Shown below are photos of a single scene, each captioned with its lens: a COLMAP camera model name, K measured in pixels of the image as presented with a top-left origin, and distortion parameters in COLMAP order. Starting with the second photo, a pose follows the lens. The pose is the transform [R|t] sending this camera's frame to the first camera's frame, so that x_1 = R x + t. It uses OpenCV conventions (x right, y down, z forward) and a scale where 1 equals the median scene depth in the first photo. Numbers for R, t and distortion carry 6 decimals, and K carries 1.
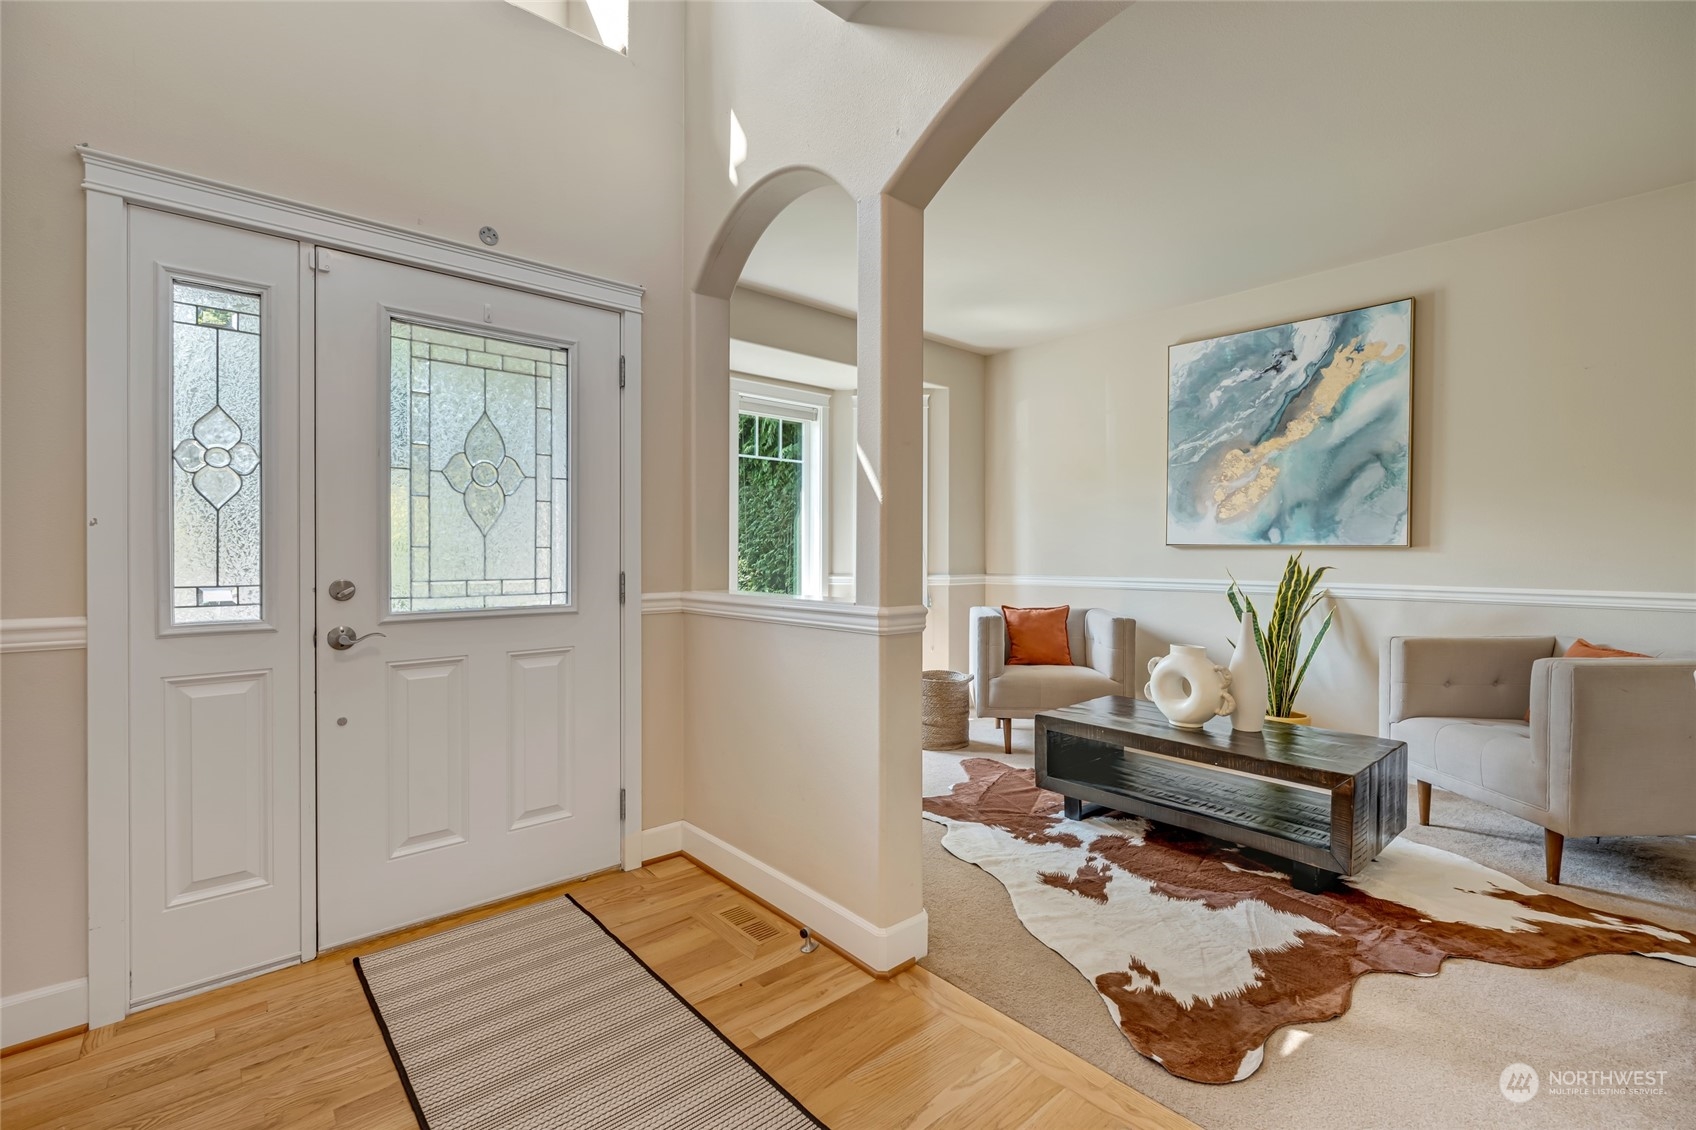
lens RADIAL K [[756.4, 0, 838.2], [0, 756.4, 547.9], [0, 0, 1]] dist [-0.001440, -0.000144]
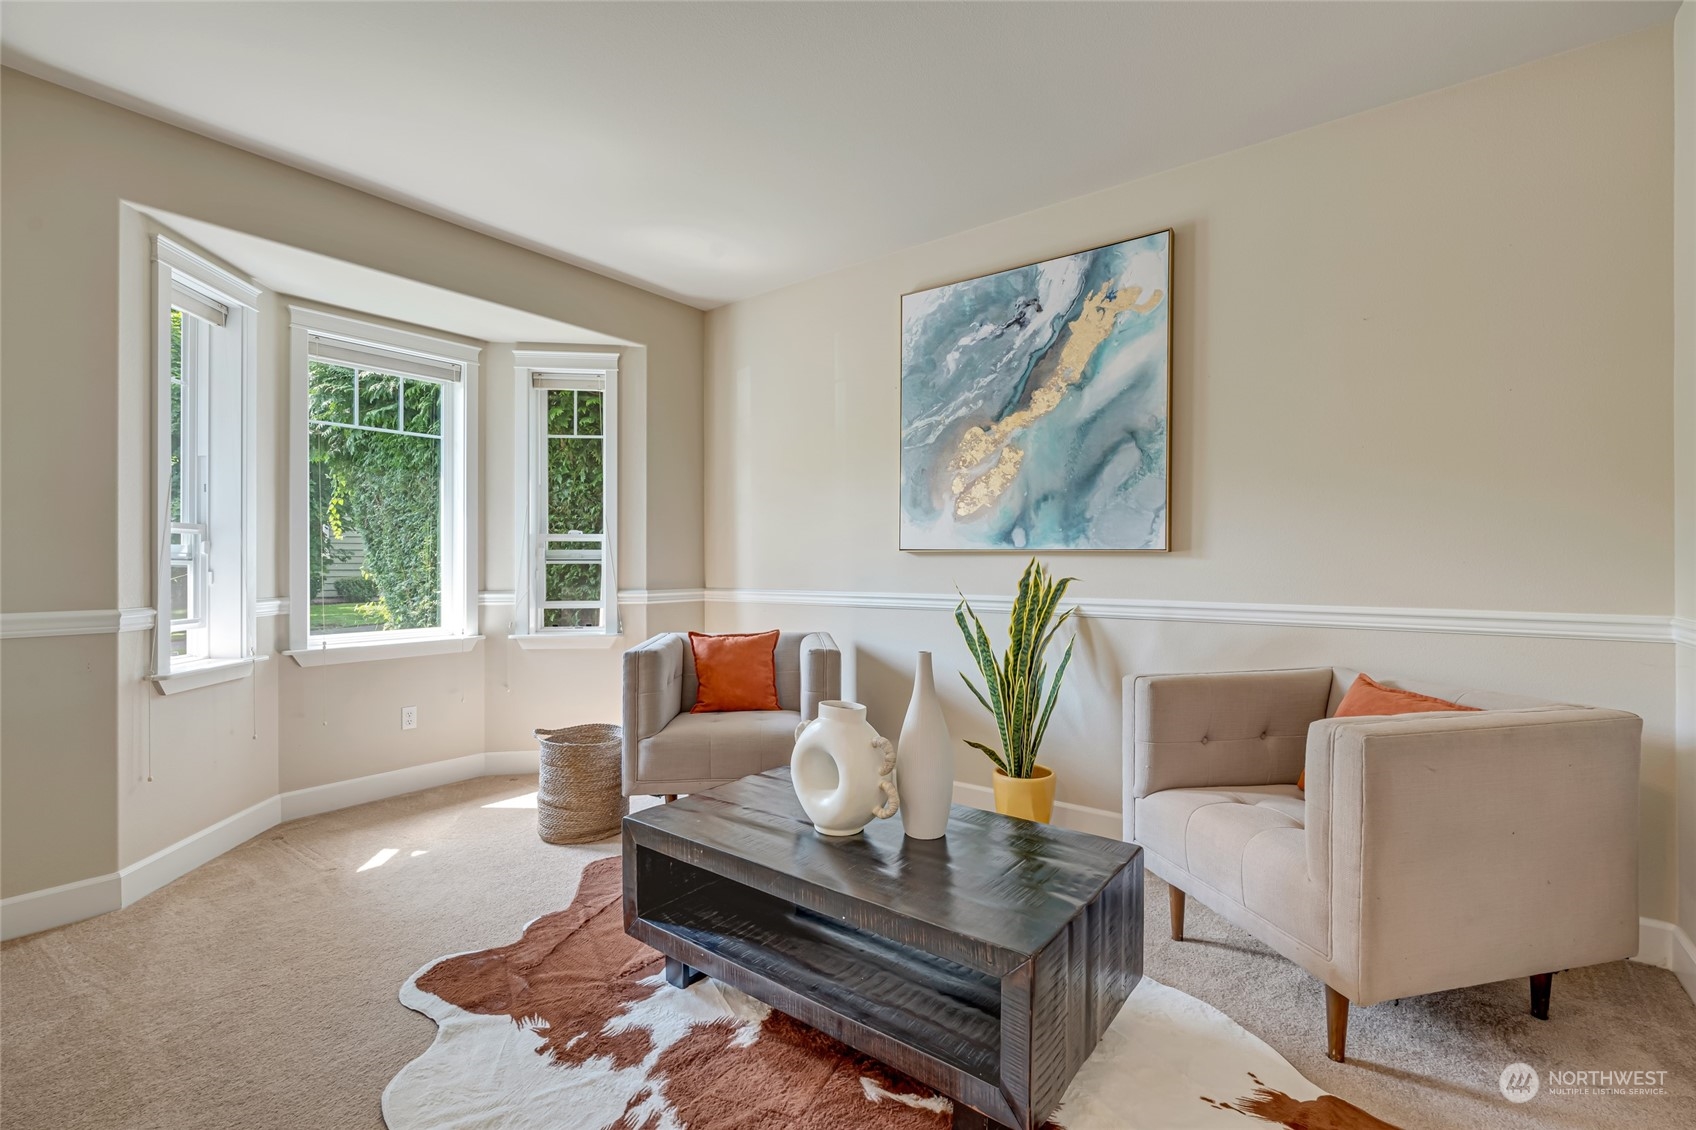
lens RADIAL K [[746.1, 0, 849.5], [0, 746.1, 554.1], [0, 0, 1]] dist [-0.001579, -0.000048]
pose [[0.980731, -0.001480, 0.195358, 0.268378], [0.002325, 0.999989, -0.004099, 0.003752], [-0.195350, 0.004474, 0.980723, 0.294797]]
